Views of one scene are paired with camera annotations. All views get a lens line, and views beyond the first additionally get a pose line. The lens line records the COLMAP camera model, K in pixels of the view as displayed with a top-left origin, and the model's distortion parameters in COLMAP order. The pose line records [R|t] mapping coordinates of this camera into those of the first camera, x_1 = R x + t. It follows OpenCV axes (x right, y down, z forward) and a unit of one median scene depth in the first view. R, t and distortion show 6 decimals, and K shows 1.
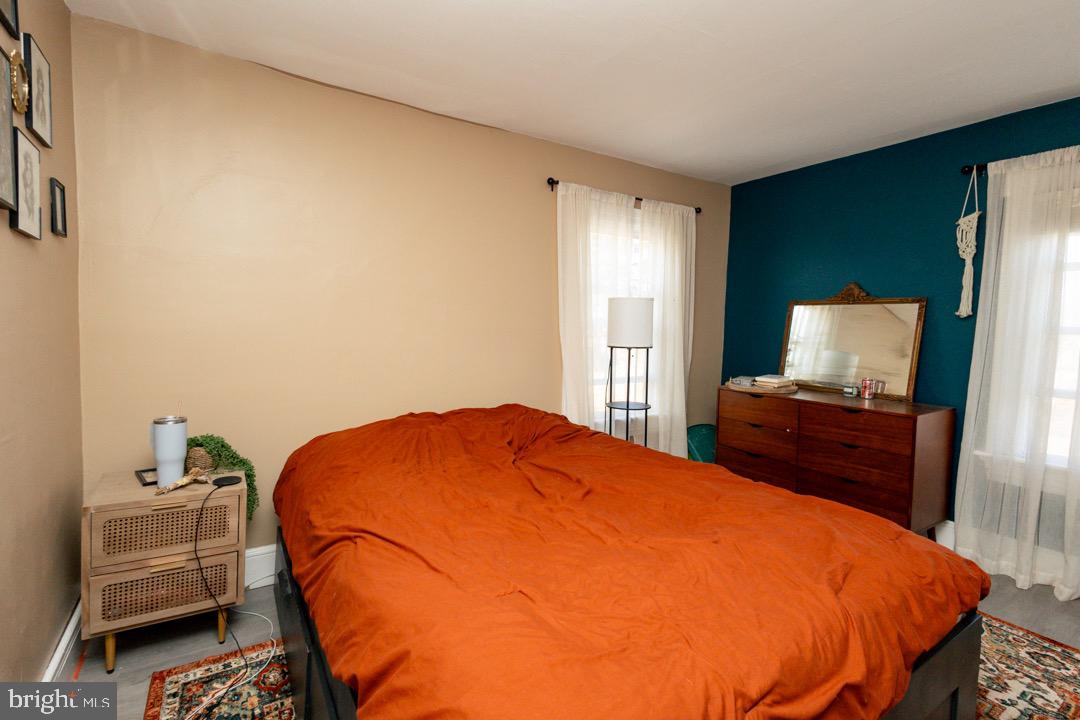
lens RADIAL K [[499.1, 0, 539.2], [0, 499.1, 351.9], [0, 0, 1]] dist [0.008325, -0.001368]
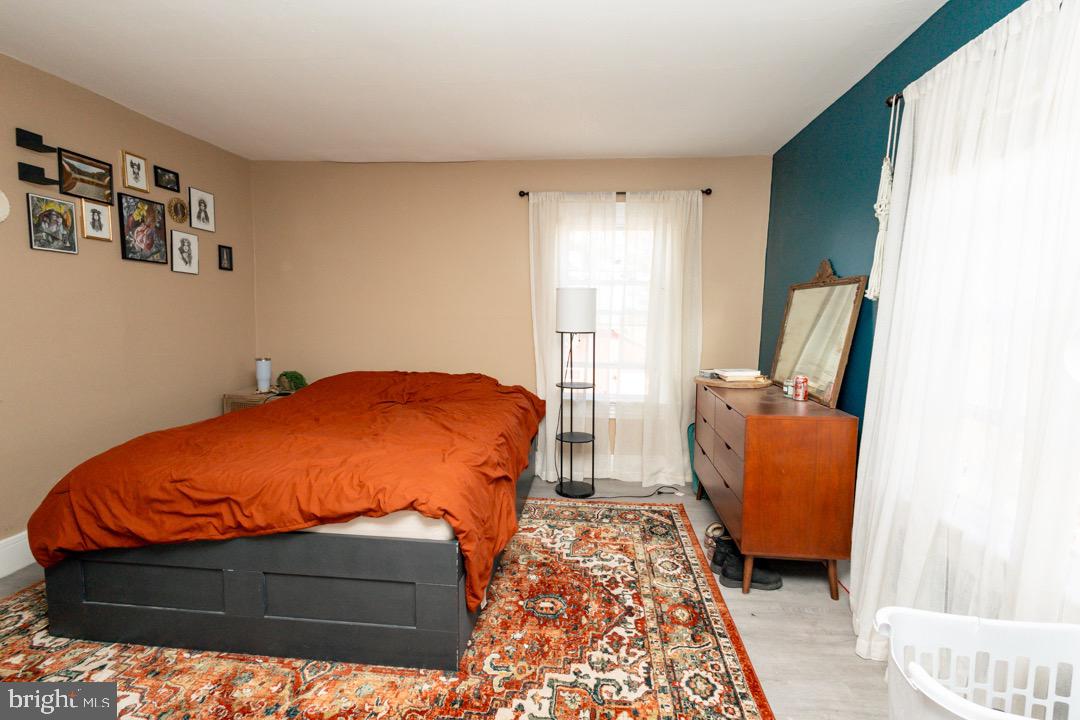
lens RADIAL K [[499.1, 0, 546.6], [0, 499.1, 361.7], [0, 0, 1]] dist [0.008325, -0.001368]
pose [[0.779308, 0.057757, -0.623974, 0.849182], [-0.038305, 0.998272, 0.044563, 0.006716], [0.625470, -0.010827, 0.780173, 0.092264]]
